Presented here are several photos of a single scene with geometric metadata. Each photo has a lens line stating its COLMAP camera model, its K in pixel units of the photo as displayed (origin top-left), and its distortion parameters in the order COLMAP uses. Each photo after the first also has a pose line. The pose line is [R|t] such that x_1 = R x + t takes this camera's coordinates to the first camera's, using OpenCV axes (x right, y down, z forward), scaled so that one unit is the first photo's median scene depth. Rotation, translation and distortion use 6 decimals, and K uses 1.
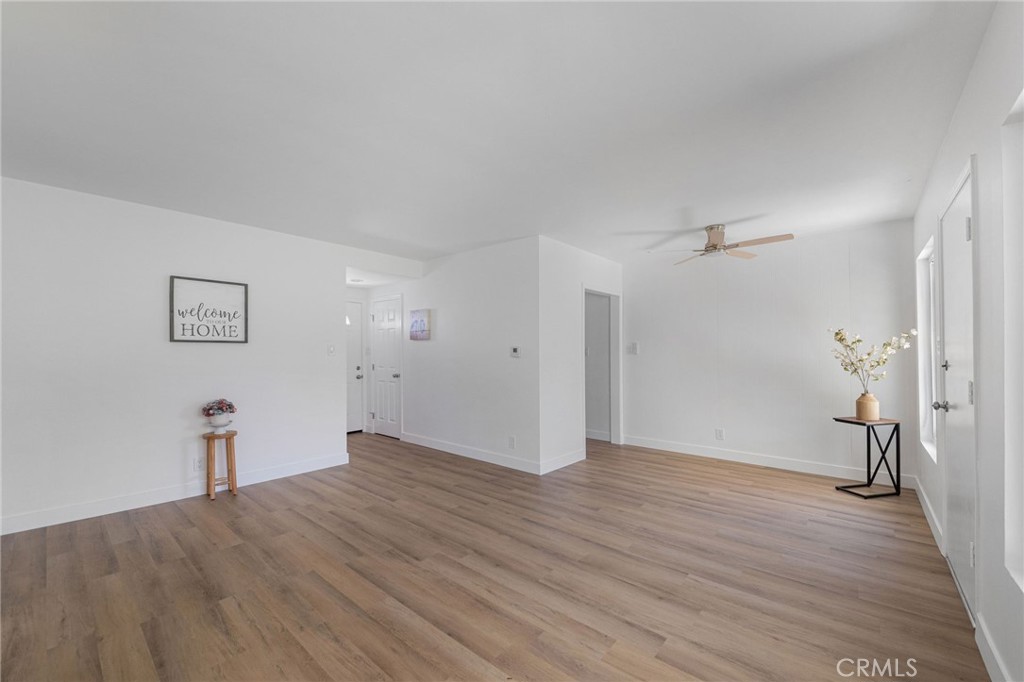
lens RADIAL K [[380.2, 0, 511.9], [0, 380.2, 348.1], [0, 0, 1]] dist [0.007657, -0.000094]
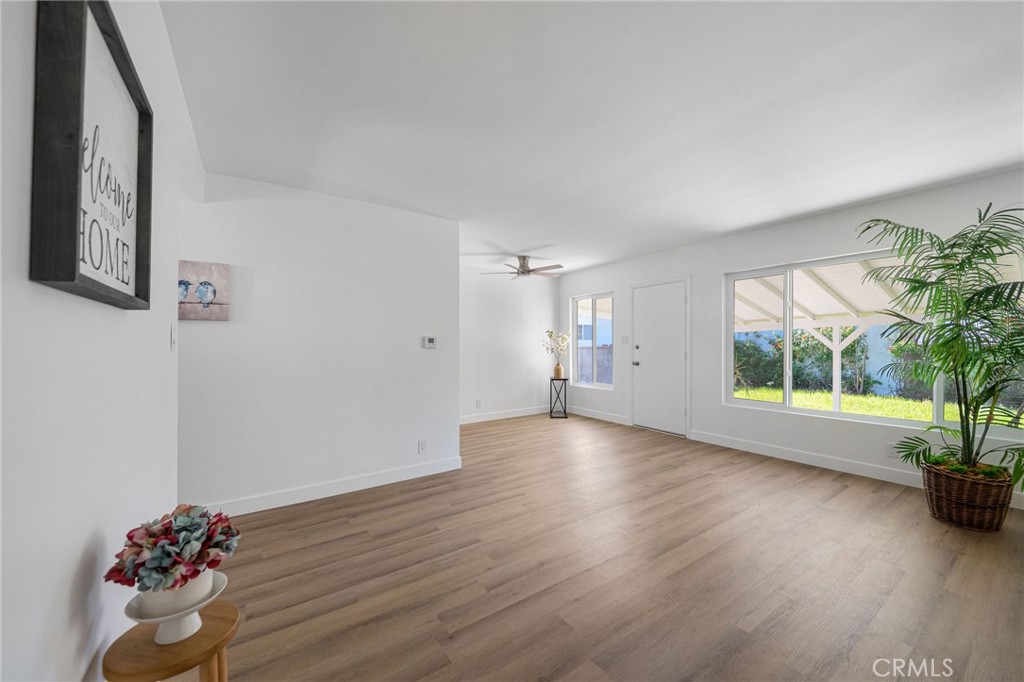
lens RADIAL K [[381.1, 0, 508.2], [0, 381.1, 336.4], [0, 0, 1]] dist [0.028024, -0.000015]
pose [[0.293511, 0.014588, 0.955845, -0.894266], [-0.005791, 0.999892, -0.013481, 0.007756], [-0.955938, -0.001579, 0.293563, 0.635369]]
